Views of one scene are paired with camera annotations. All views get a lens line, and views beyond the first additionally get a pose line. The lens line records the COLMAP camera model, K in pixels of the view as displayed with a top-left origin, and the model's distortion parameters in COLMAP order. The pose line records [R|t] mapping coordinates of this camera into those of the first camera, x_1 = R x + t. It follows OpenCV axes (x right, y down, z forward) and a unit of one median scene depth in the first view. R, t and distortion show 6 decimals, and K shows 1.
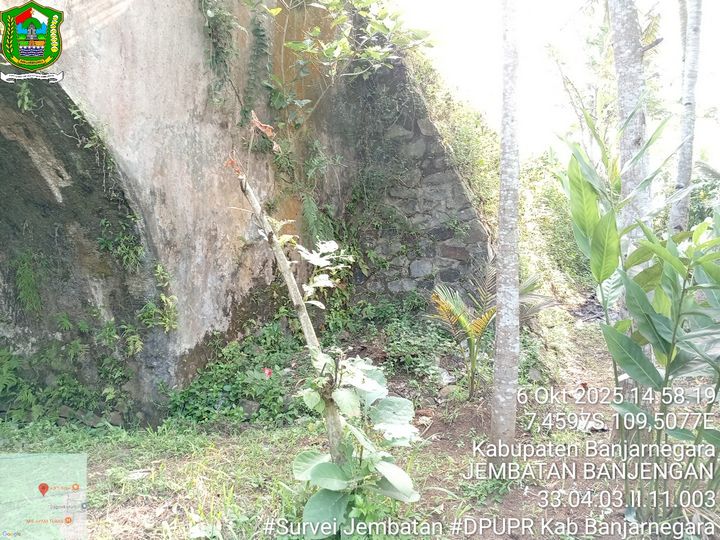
lens RADIAL K [[542.0, 0, 356.7], [0, 542.0, 271.4], [0, 0, 1]] dist [0.091038, -0.199294]
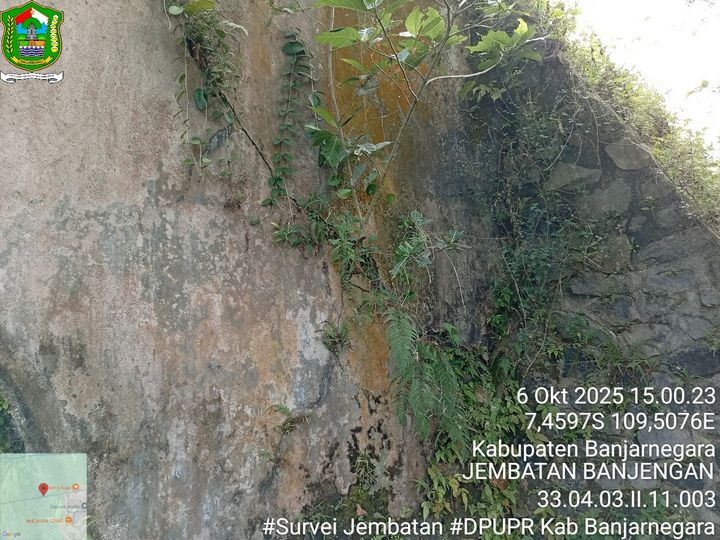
lens RADIAL K [[542.0, 0, 356.7], [0, 542.0, 271.4], [0, 0, 1]] dist [0.091038, -0.199294]
pose [[0.944227, -0.128166, -0.303329, 0.037863], [0.066082, 0.976159, -0.206751, -0.085474], [0.322596, 0.175175, 0.930186, 0.579561]]
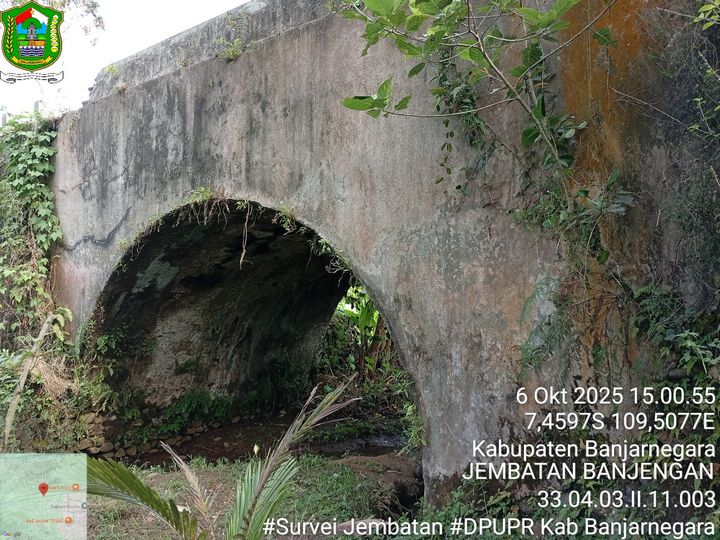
lens RADIAL K [[542.0, 0, 356.7], [0, 542.0, 271.4], [0, 0, 1]] dist [0.091038, -0.199294]
pose [[-0.199355, -0.095415, -0.975271, 0.603431], [-0.060103, 0.994565, -0.085017, -0.097700], [0.978082, 0.041668, -0.204006, 1.047916]]
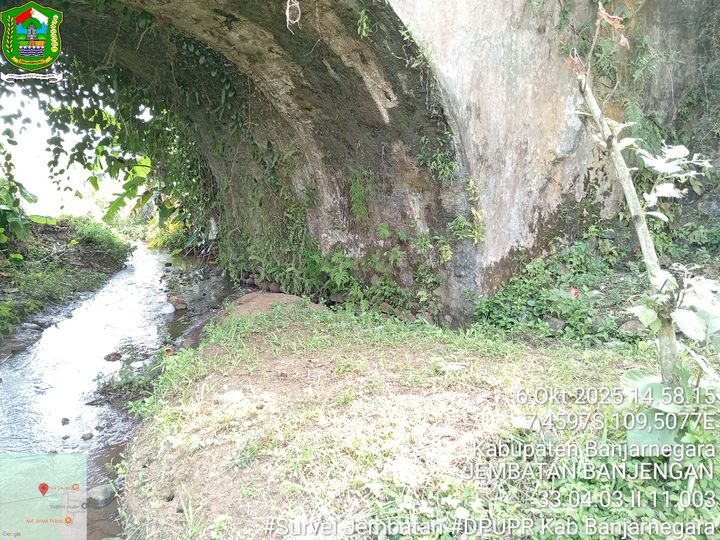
lens RADIAL K [[542.9, 0, 360.0], [0, 542.9, 270.0], [0, 0, 1]] dist [0.067432, -0.143045]
pose [[0.870979, 0.078666, -0.484982, -0.027375], [-0.009591, 0.989633, 0.143296, 0.011411], [0.491227, -0.120156, 0.862704, -0.018805]]
